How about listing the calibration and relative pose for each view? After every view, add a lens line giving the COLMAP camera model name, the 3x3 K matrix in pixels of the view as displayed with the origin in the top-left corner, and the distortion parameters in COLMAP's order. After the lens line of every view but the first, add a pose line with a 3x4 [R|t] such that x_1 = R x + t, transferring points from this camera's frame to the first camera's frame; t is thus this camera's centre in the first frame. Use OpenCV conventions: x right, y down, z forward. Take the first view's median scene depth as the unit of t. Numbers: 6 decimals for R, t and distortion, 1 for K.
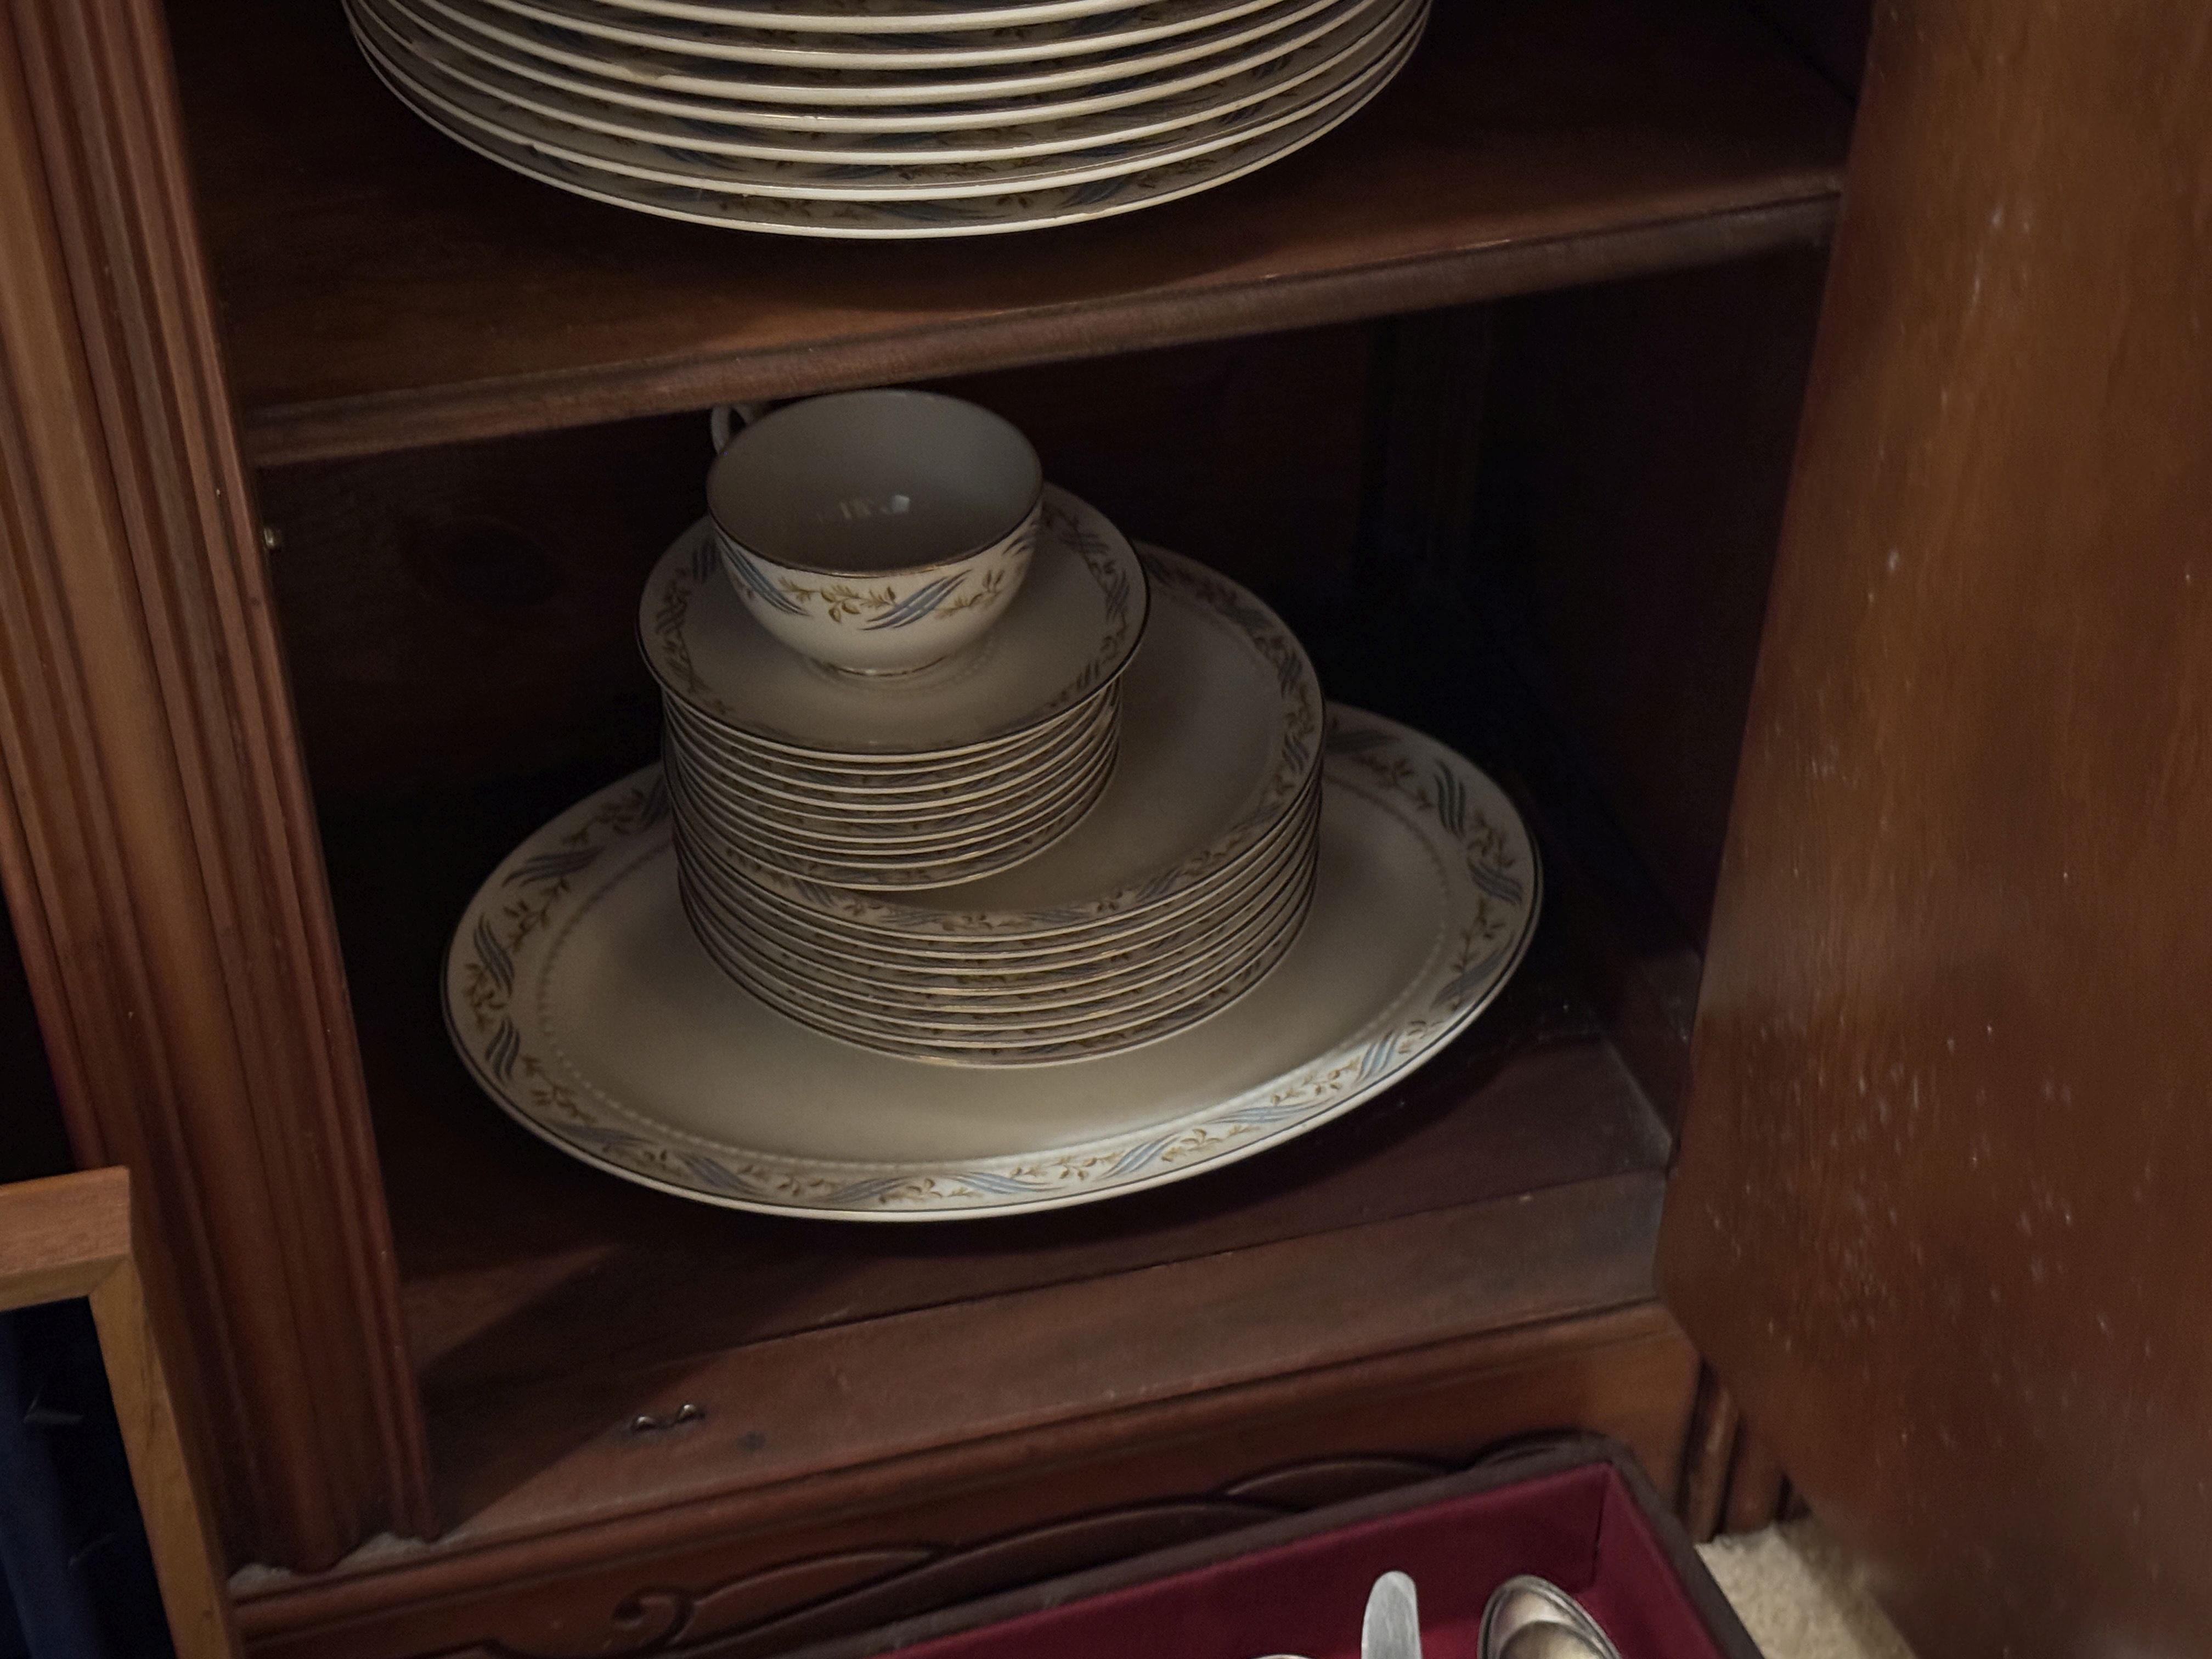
lens RADIAL K [[3154.4, 0, 1099.5], [0, 3154.4, 826.0], [0, 0, 1]] dist [0.068217, 0.000000]
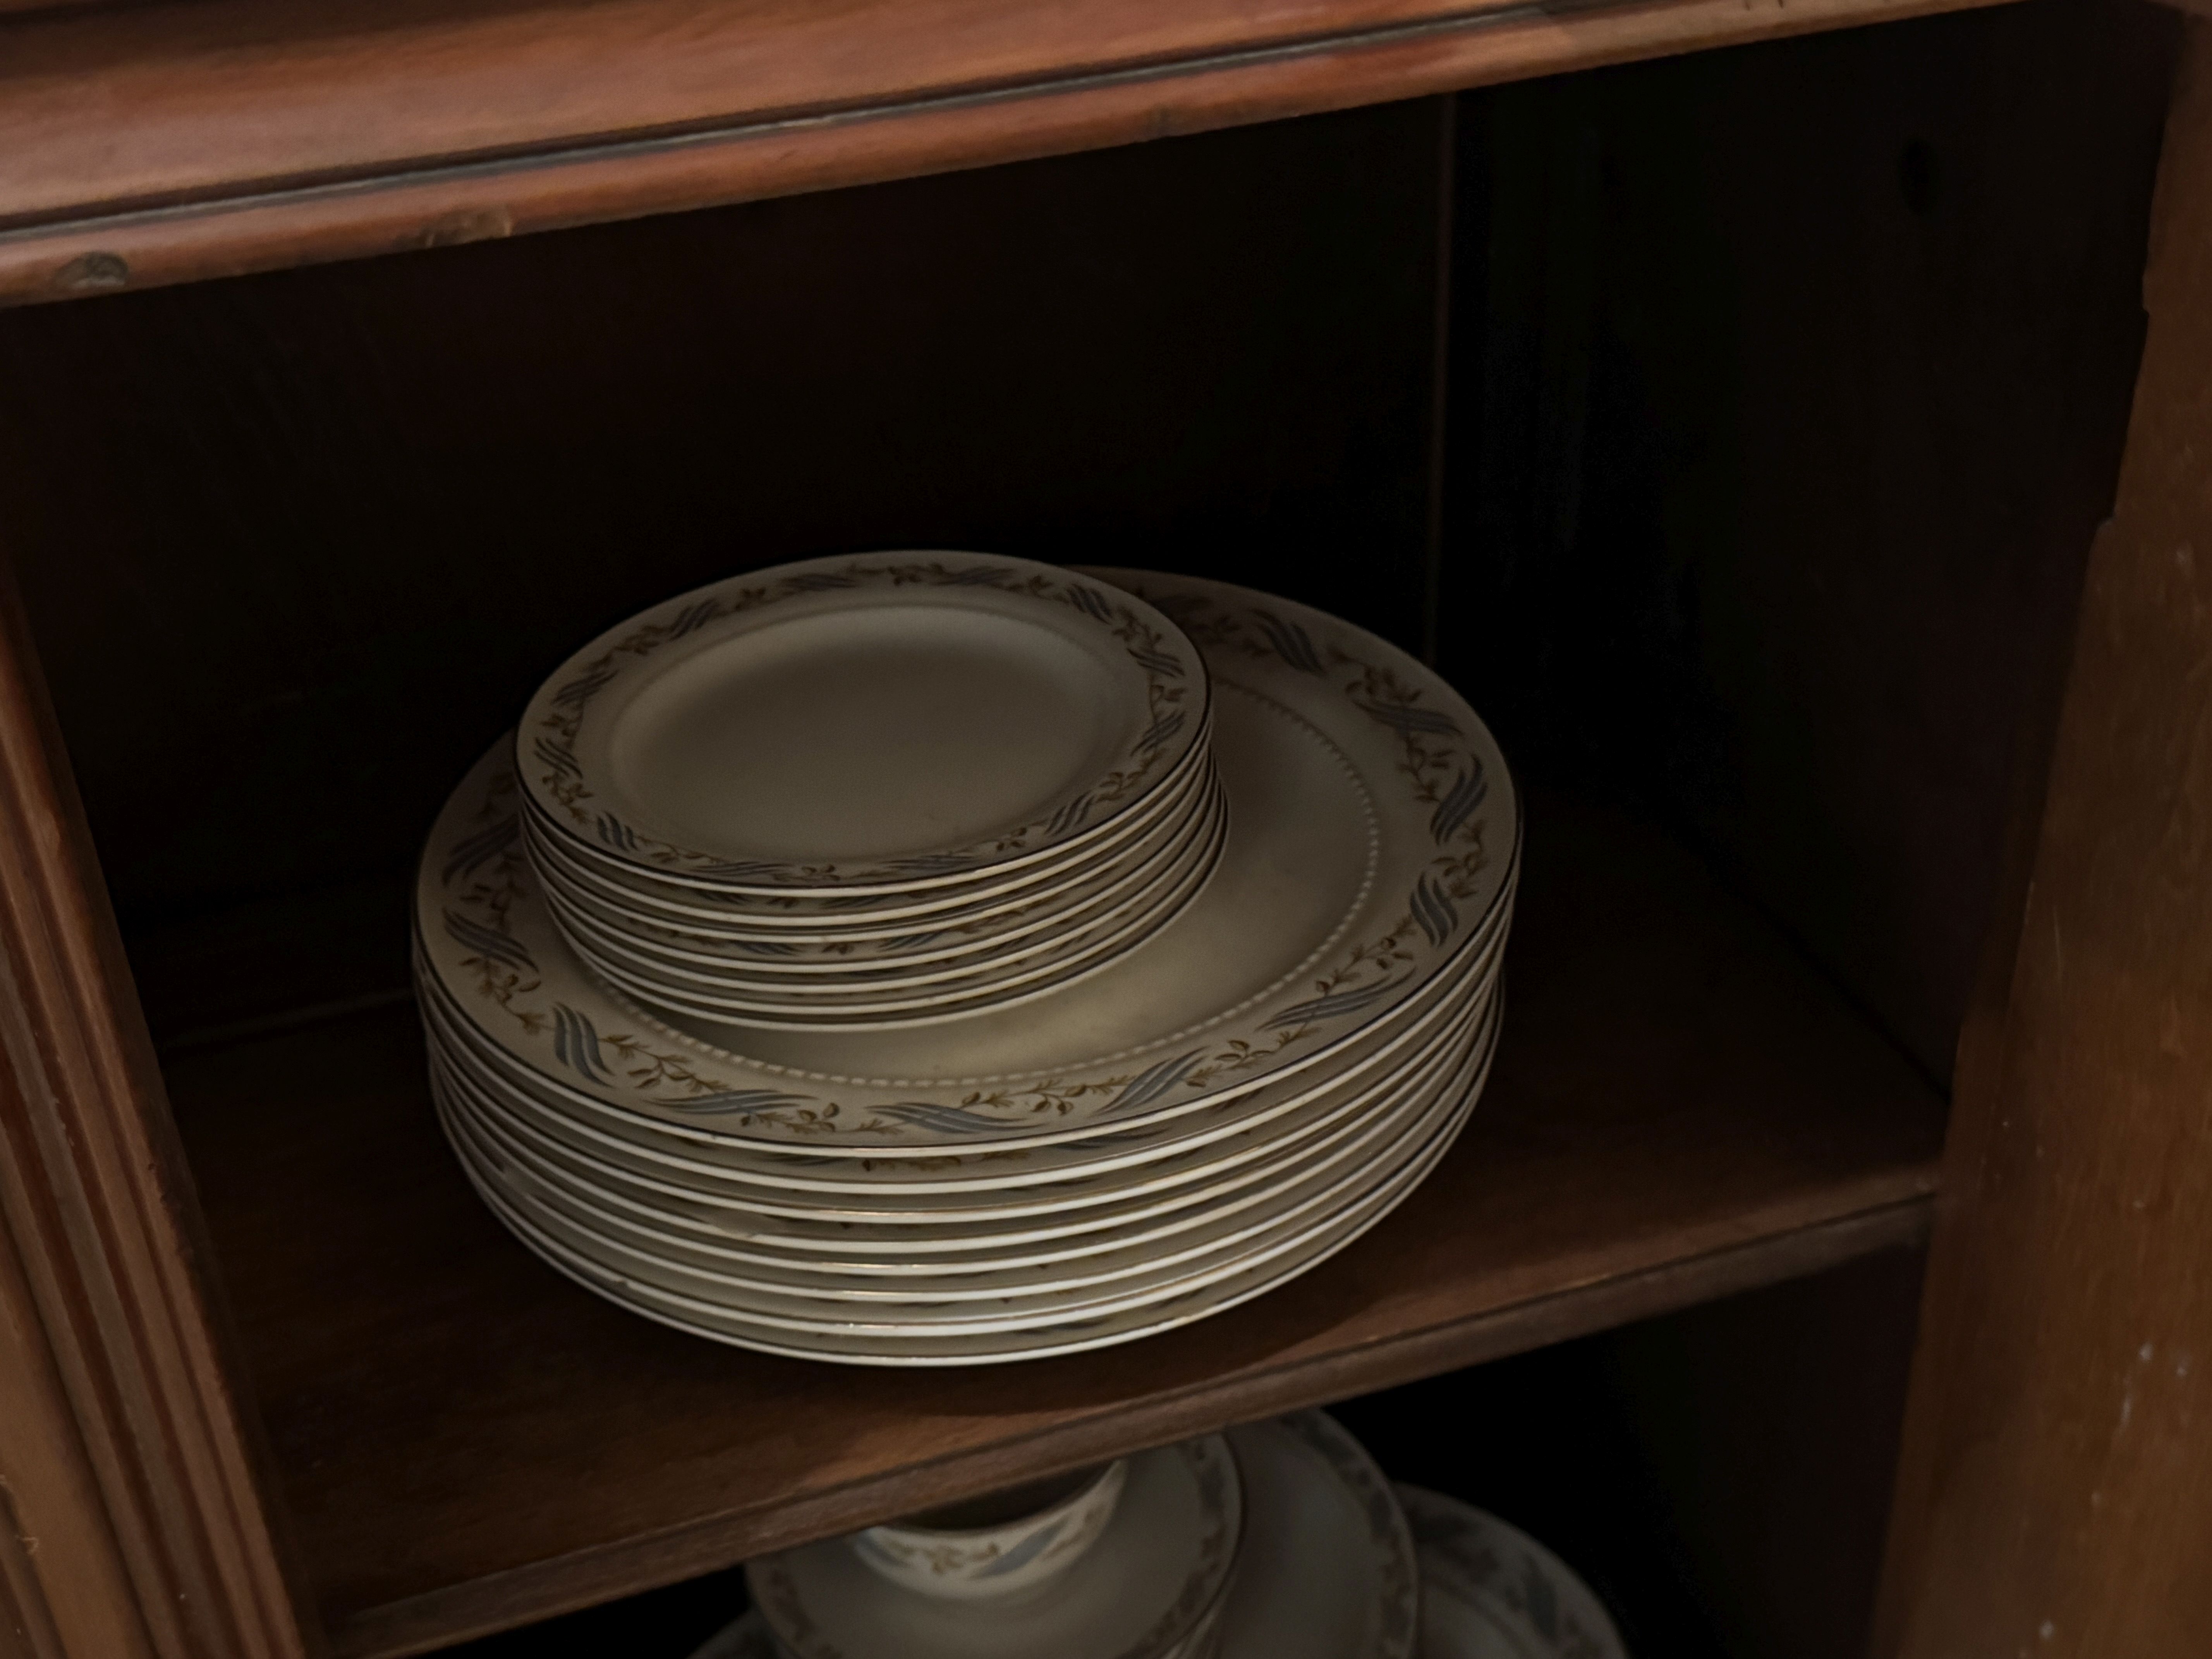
lens RADIAL K [[2709.4, 0, 1097.2], [0, 2709.4, 830.0], [0, 0, 1]] dist [0.031320, 0.000000]
pose [[0.997899, -0.064592, -0.005089, -0.016406], [0.063462, 0.990235, -0.124128, -0.223249], [0.013057, 0.123545, 0.992253, 0.134036]]
